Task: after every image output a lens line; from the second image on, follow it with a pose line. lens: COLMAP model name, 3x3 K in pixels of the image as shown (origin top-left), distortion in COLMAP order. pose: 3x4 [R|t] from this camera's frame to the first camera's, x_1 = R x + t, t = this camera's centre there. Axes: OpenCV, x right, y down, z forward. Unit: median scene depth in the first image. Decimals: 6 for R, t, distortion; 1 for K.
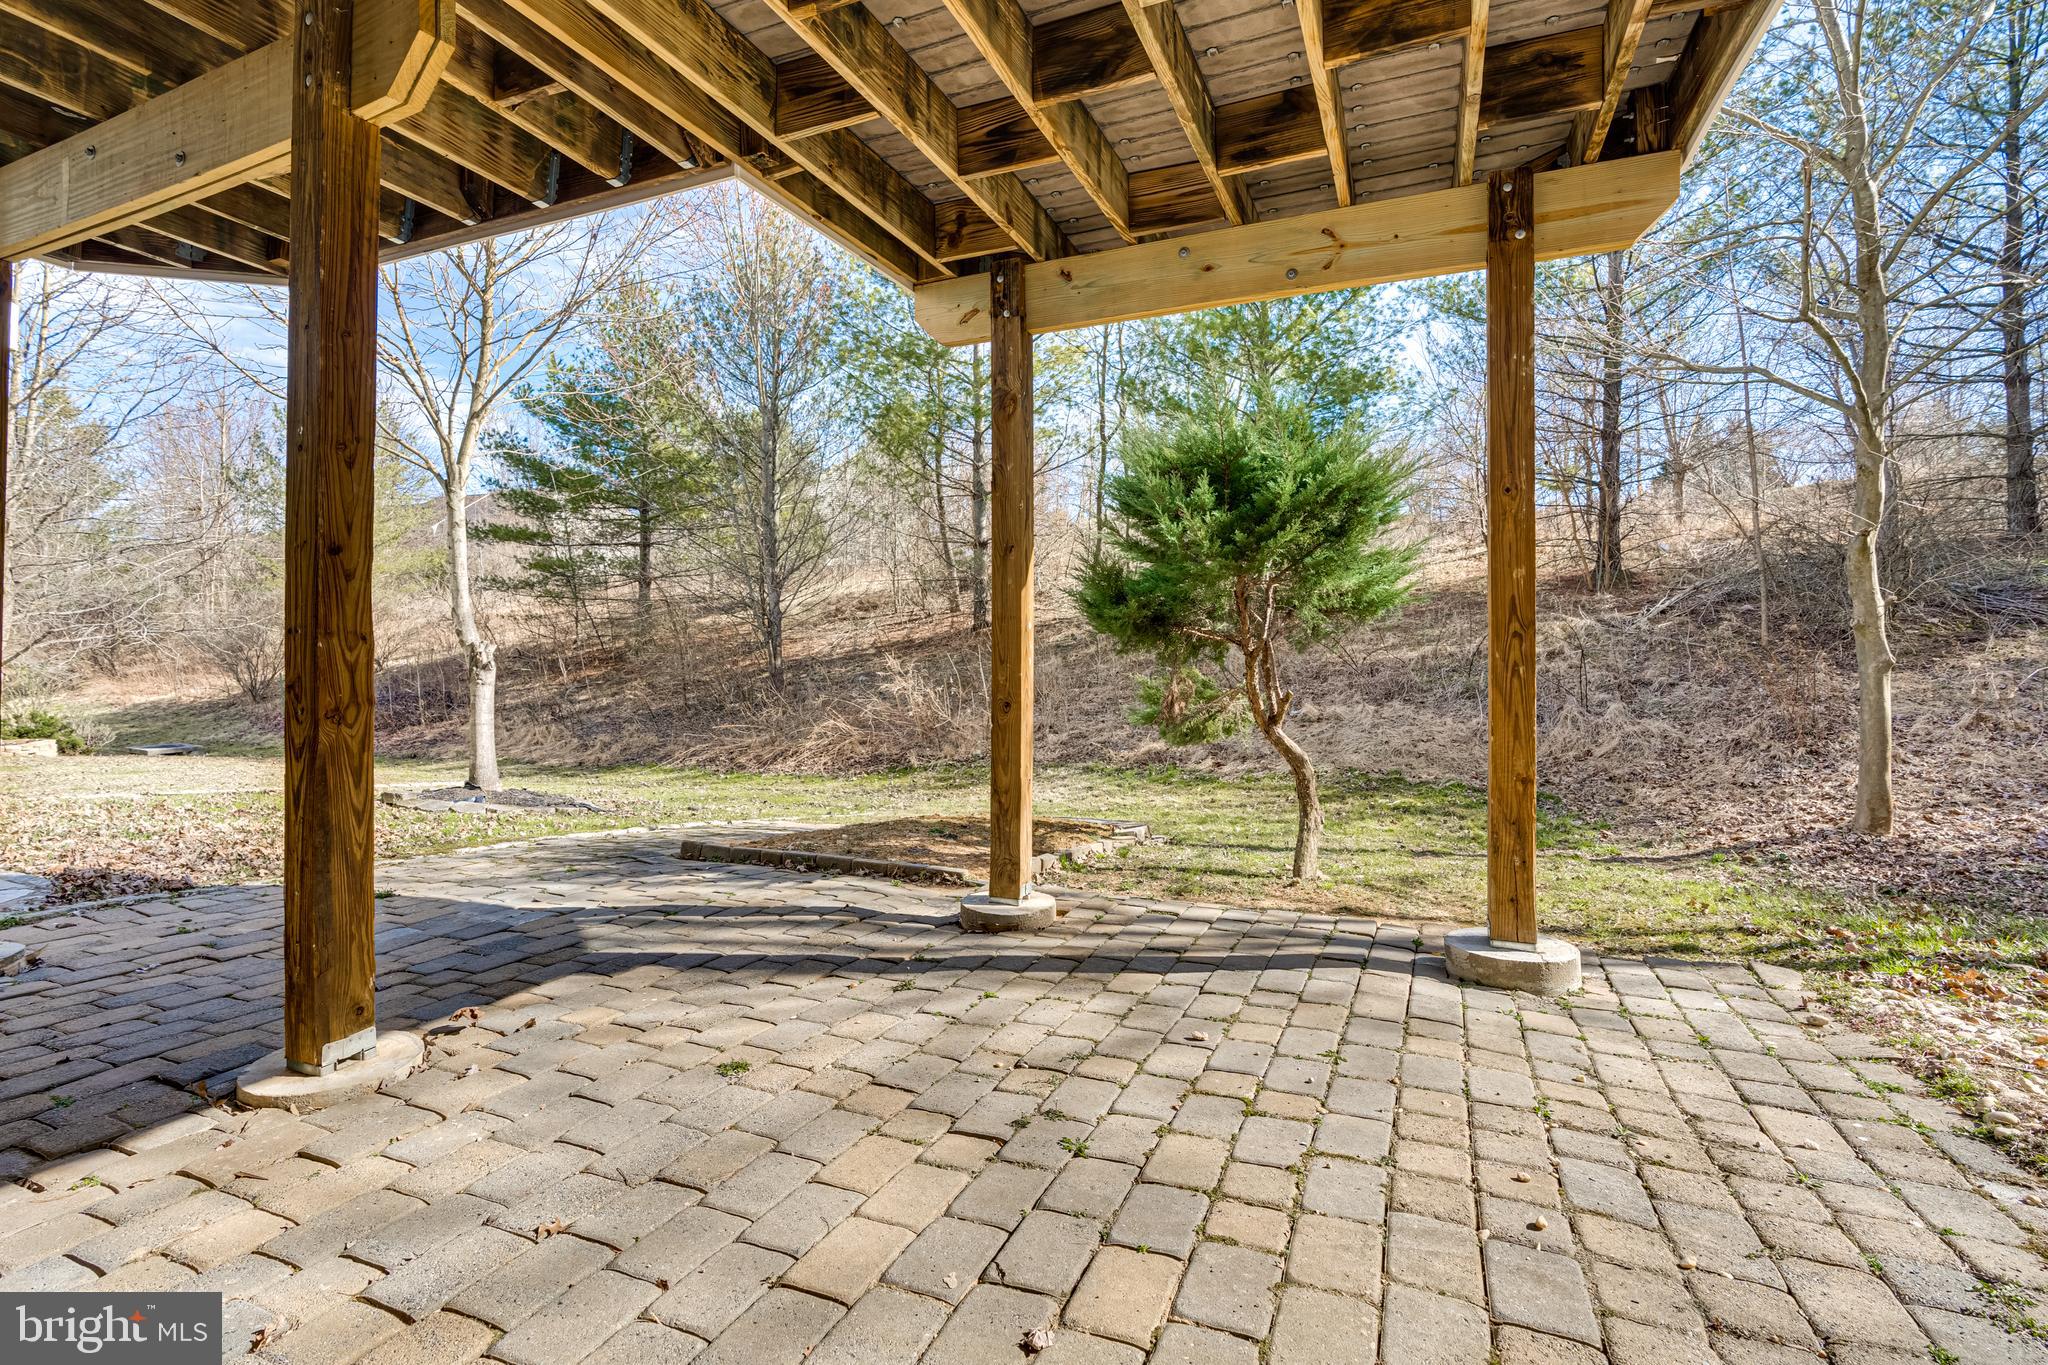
lens RADIAL K [[928.6, 0, 1001.3], [0, 928.6, 684.6], [0, 0, 1]] dist [-0.006590, 0.000295]
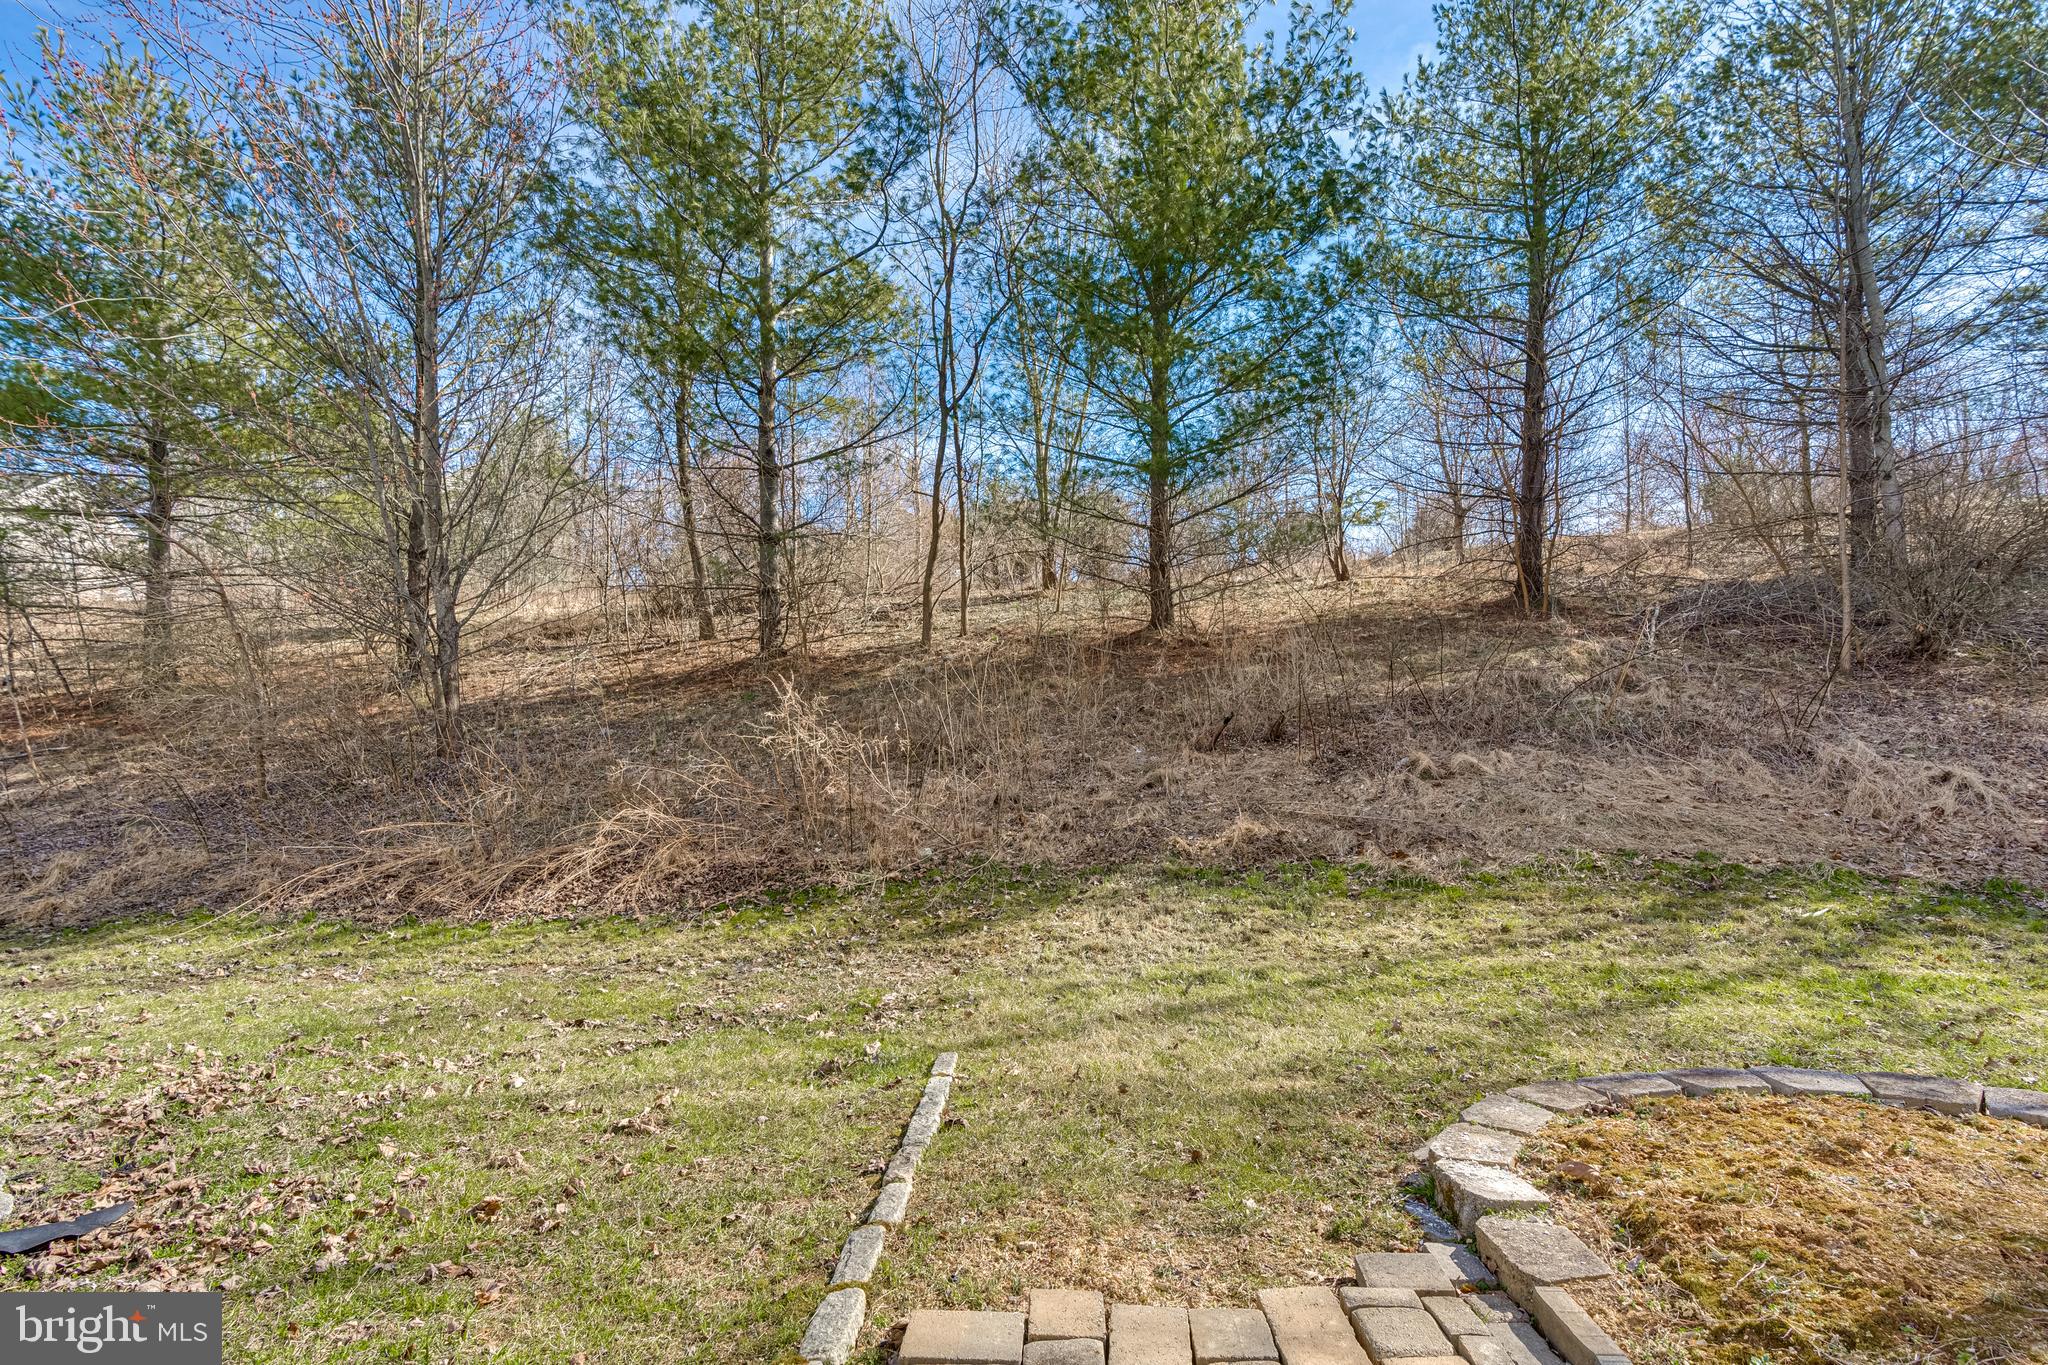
lens RADIAL K [[928.6, 0, 1001.3], [0, 928.6, 684.6], [0, 0, 1]] dist [-0.006590, 0.000295]
pose [[0.925561, 0.003612, 0.378580, -0.131676], [0.019582, 0.998159, -0.057398, 0.002569], [-0.378091, 0.060538, 0.923787, 0.299098]]
